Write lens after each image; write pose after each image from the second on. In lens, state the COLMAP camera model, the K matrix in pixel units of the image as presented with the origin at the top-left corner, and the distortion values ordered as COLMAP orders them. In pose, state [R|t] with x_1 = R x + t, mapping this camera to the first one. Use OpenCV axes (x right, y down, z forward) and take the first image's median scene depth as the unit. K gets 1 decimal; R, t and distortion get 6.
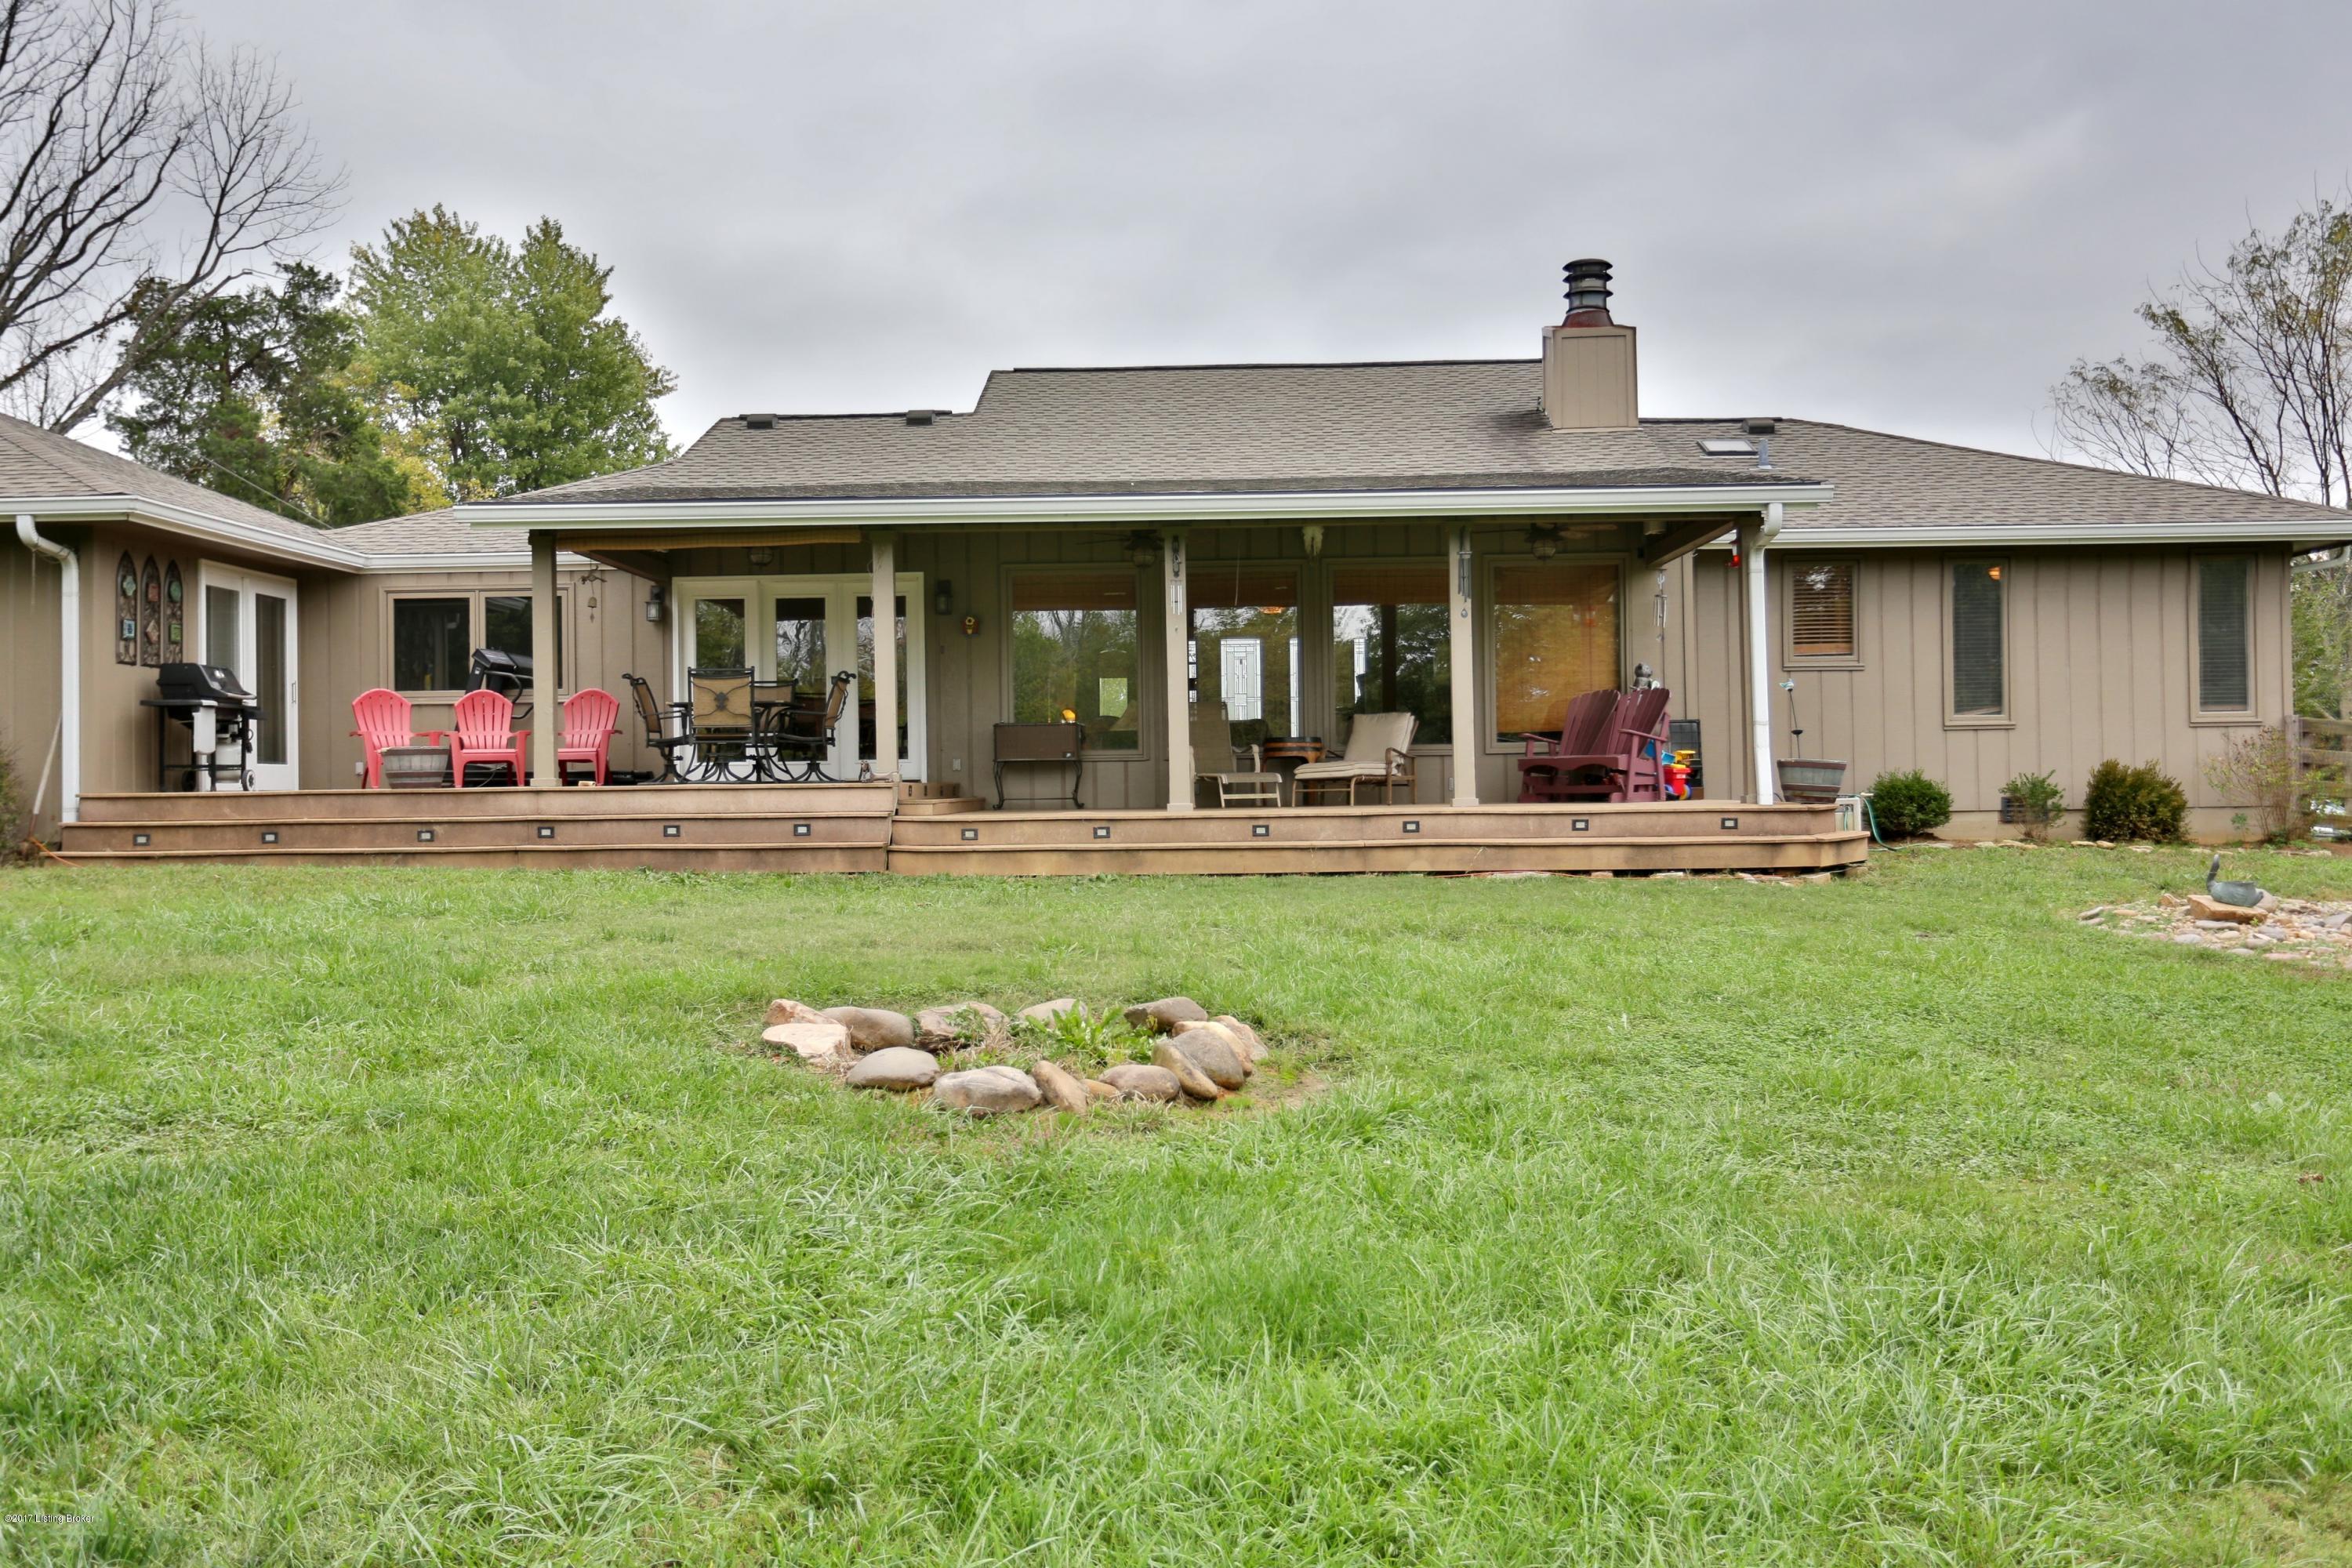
lens RADIAL K [[2040.6, 0, 1262.9], [0, 2040.6, 775.8], [0, 0, 1]] dist [0.007283, 0.020127]
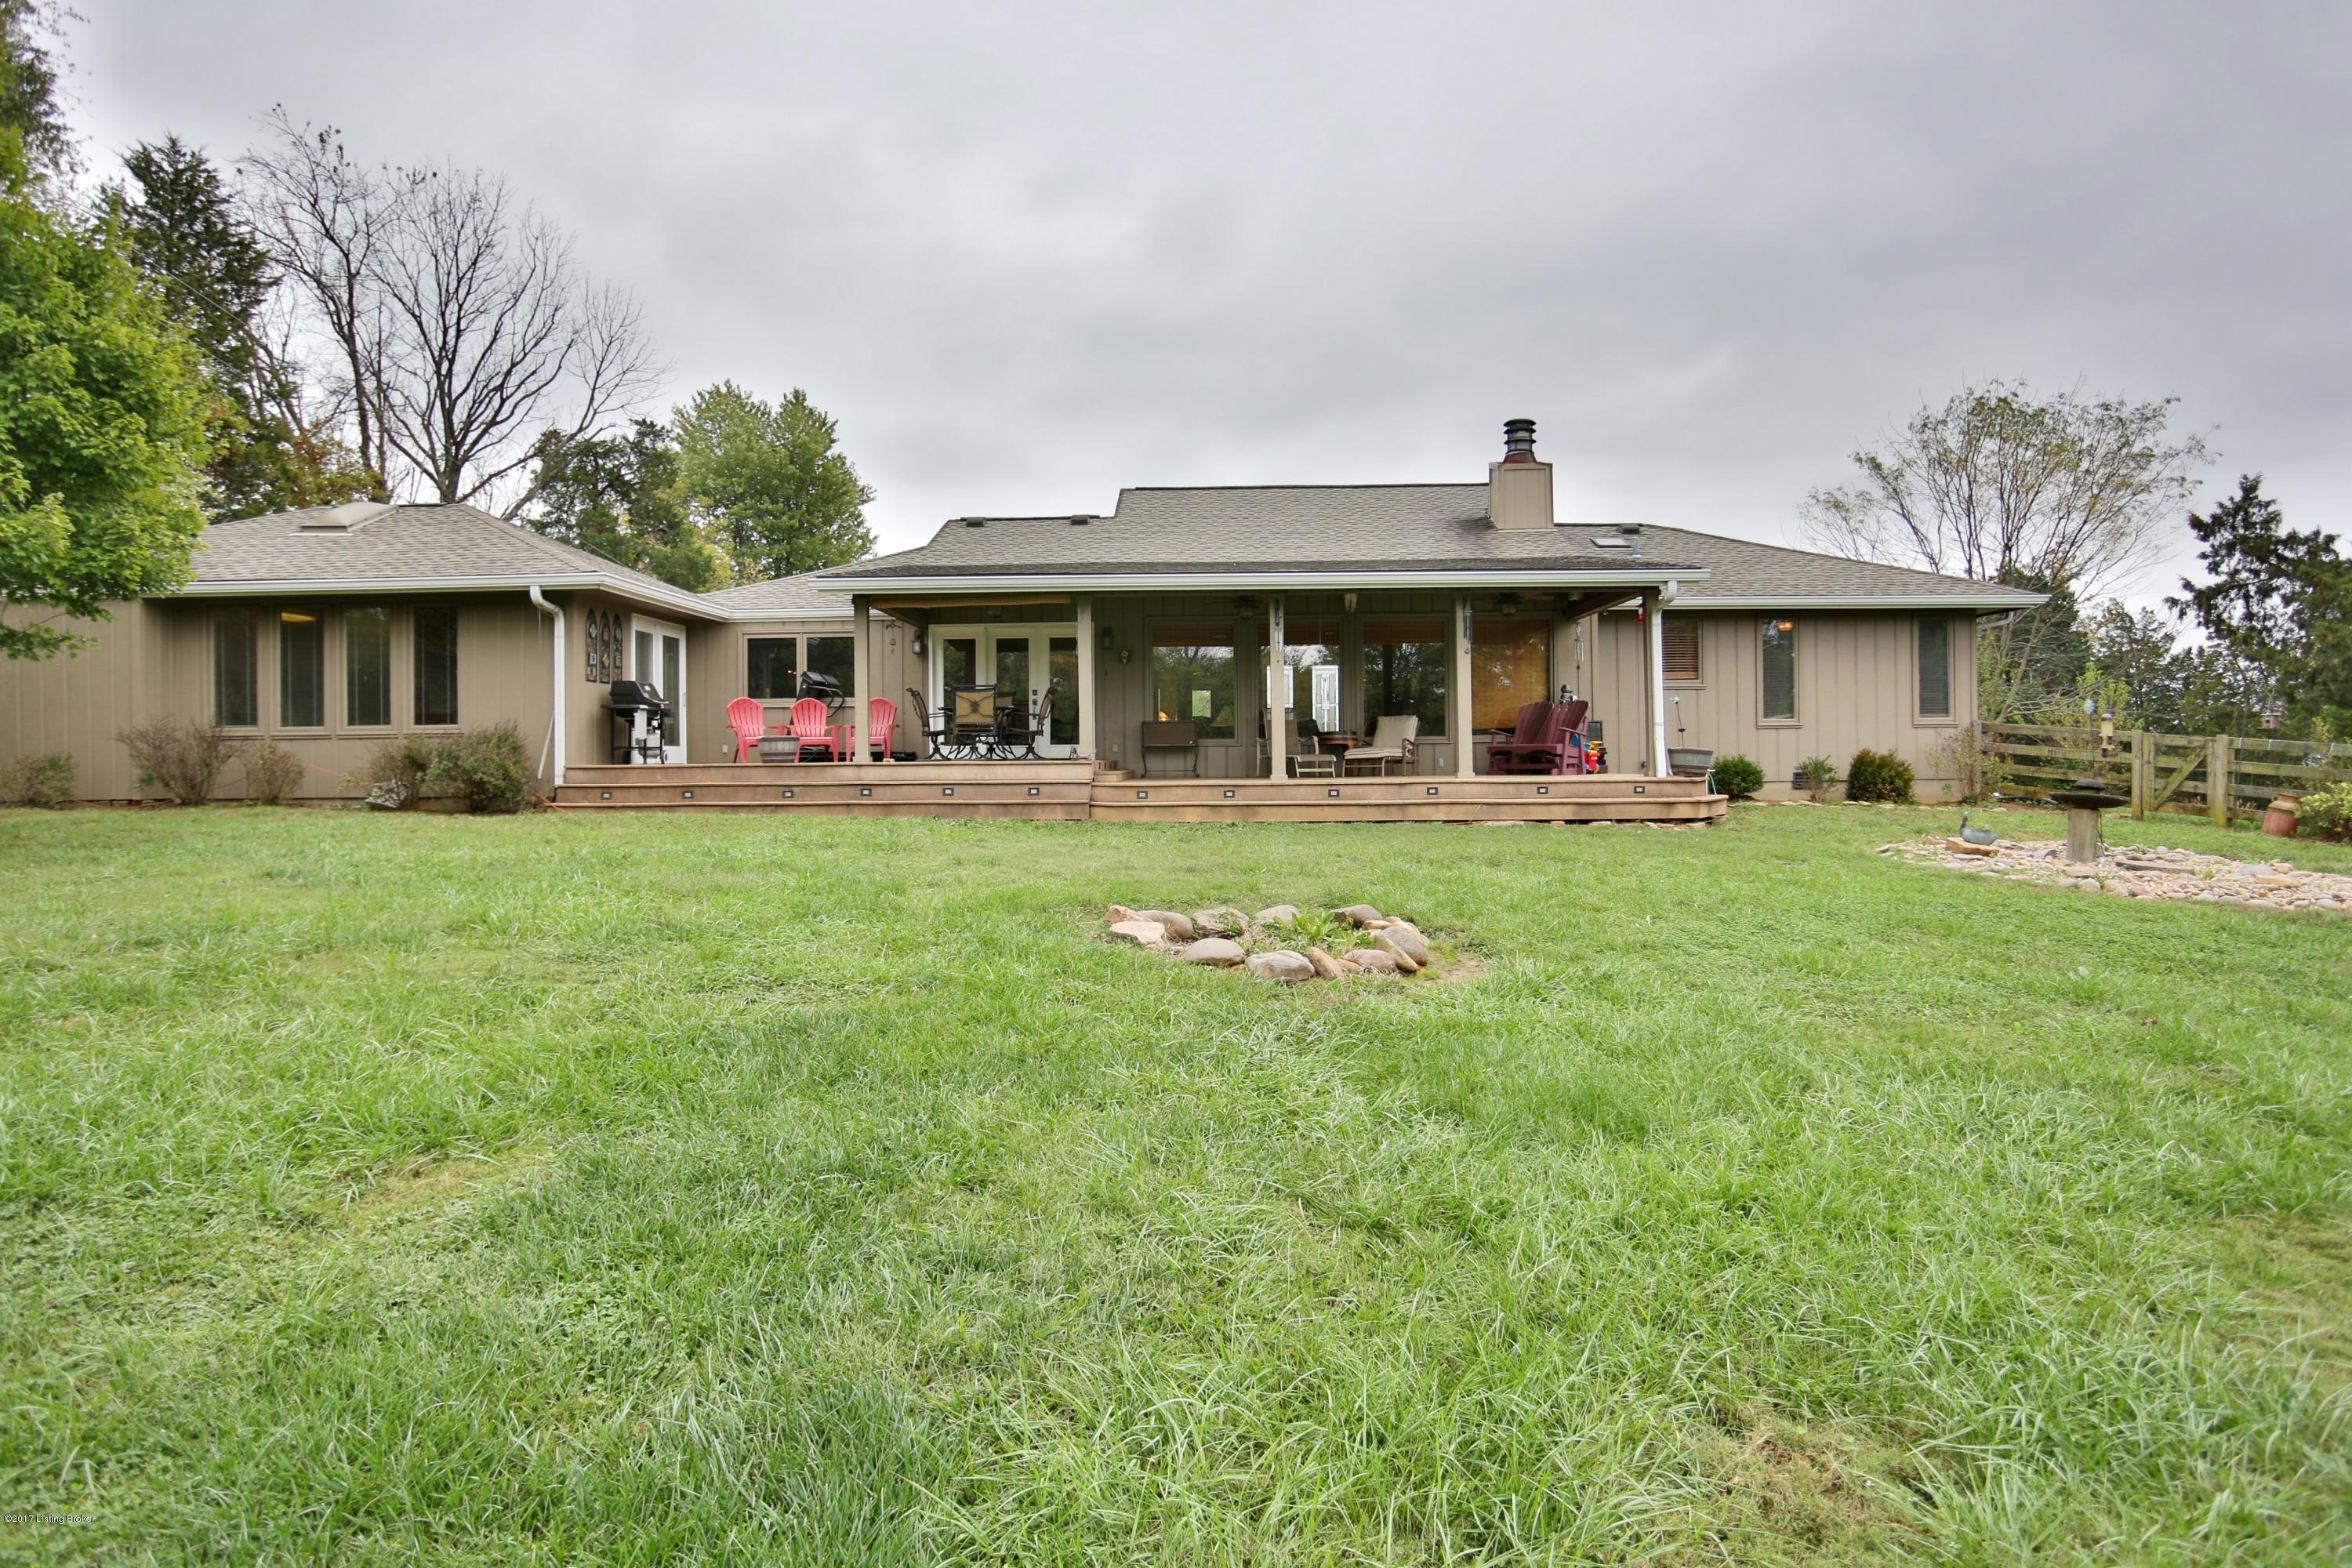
lens RADIAL K [[1349.0, 0, 1161.2], [0, 1349.0, 762.4], [0, 0, 1]] dist [-0.058378, 0.032492]
pose [[0.999988, 0.004267, -0.002414, -0.114372], [-0.004246, 0.999955, 0.008447, -0.003653], [0.002450, -0.008437, 0.999961, -0.005110]]
